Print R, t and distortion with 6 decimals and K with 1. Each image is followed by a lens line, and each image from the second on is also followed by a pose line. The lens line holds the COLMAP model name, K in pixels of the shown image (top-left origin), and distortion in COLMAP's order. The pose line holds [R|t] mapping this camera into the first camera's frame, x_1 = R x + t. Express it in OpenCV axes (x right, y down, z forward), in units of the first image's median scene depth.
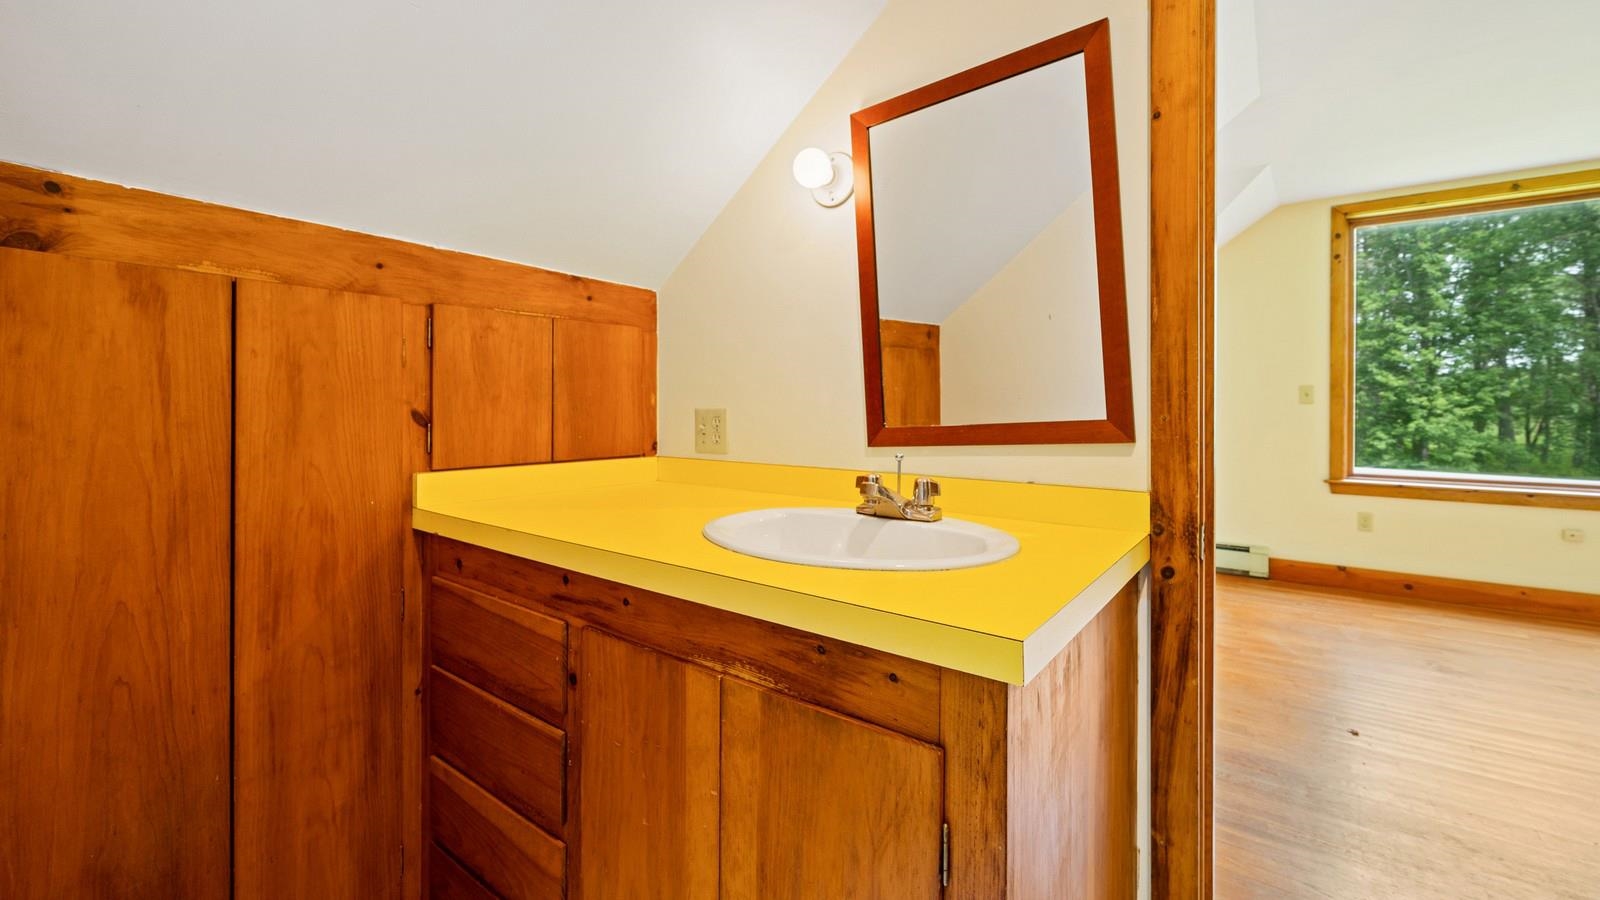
lens RADIAL K [[652.1, 0, 805.5], [0, 652.1, 400.8], [0, 0, 1]] dist [0.000952, 0.000146]
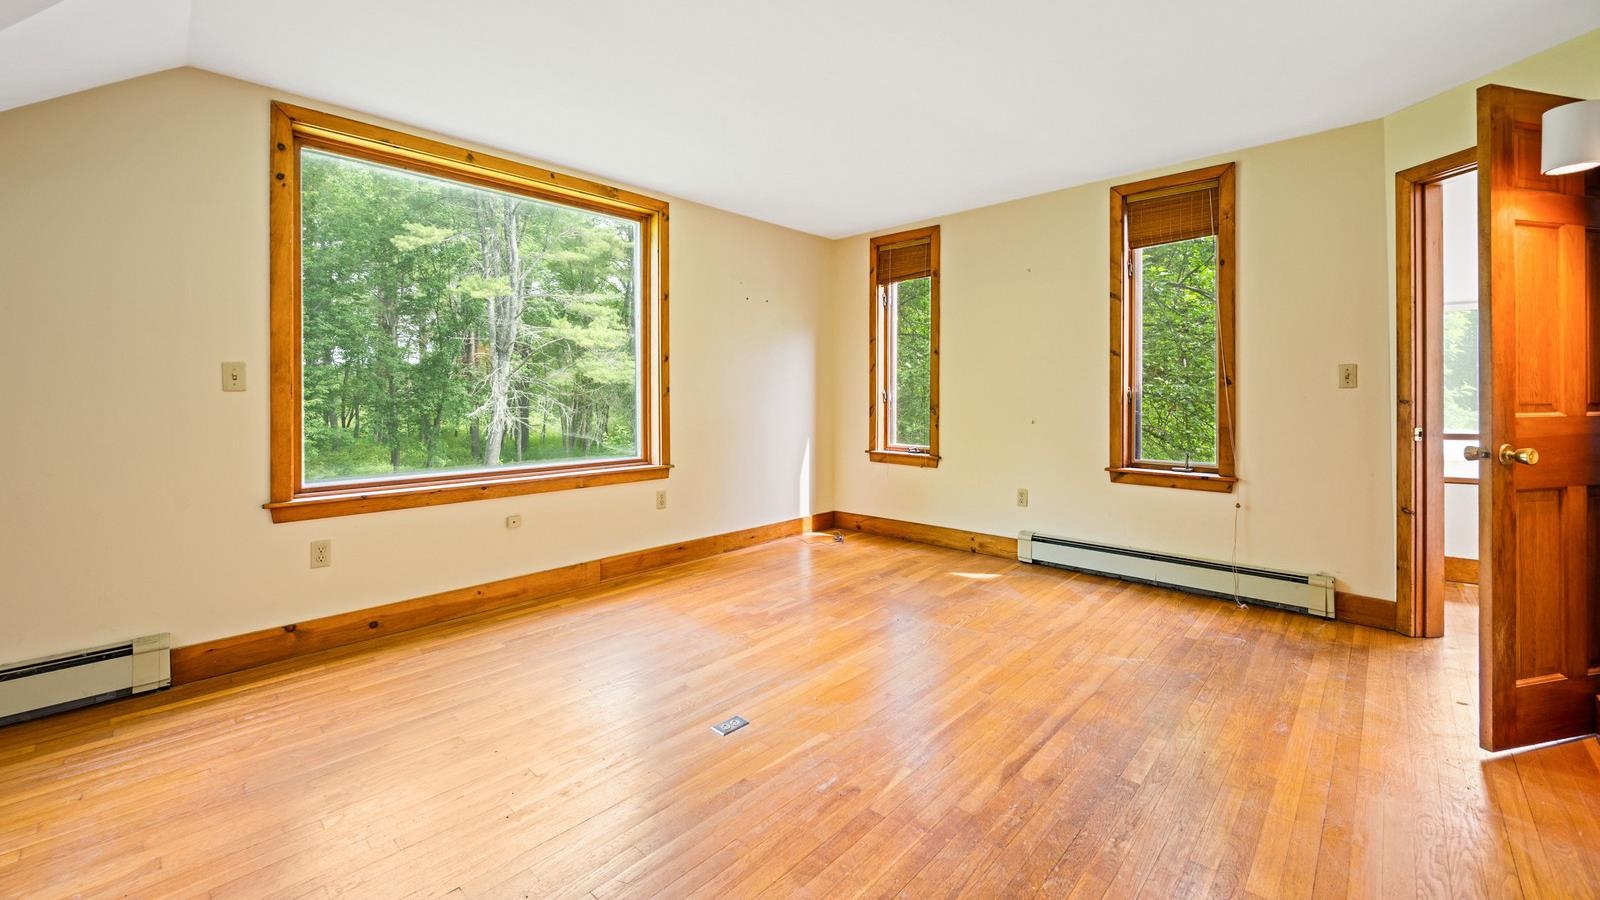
lens RADIAL K [[638.8, 0, 798.6], [0, 638.8, 396.7], [0, 0, 1]] dist [-0.001095, -0.000163]
pose [[0.114859, -0.006397, 0.993361, 0.209475], [0.001103, 0.999979, 0.006312, 0.006511], [-0.993381, 0.000371, 0.114864, 0.380604]]
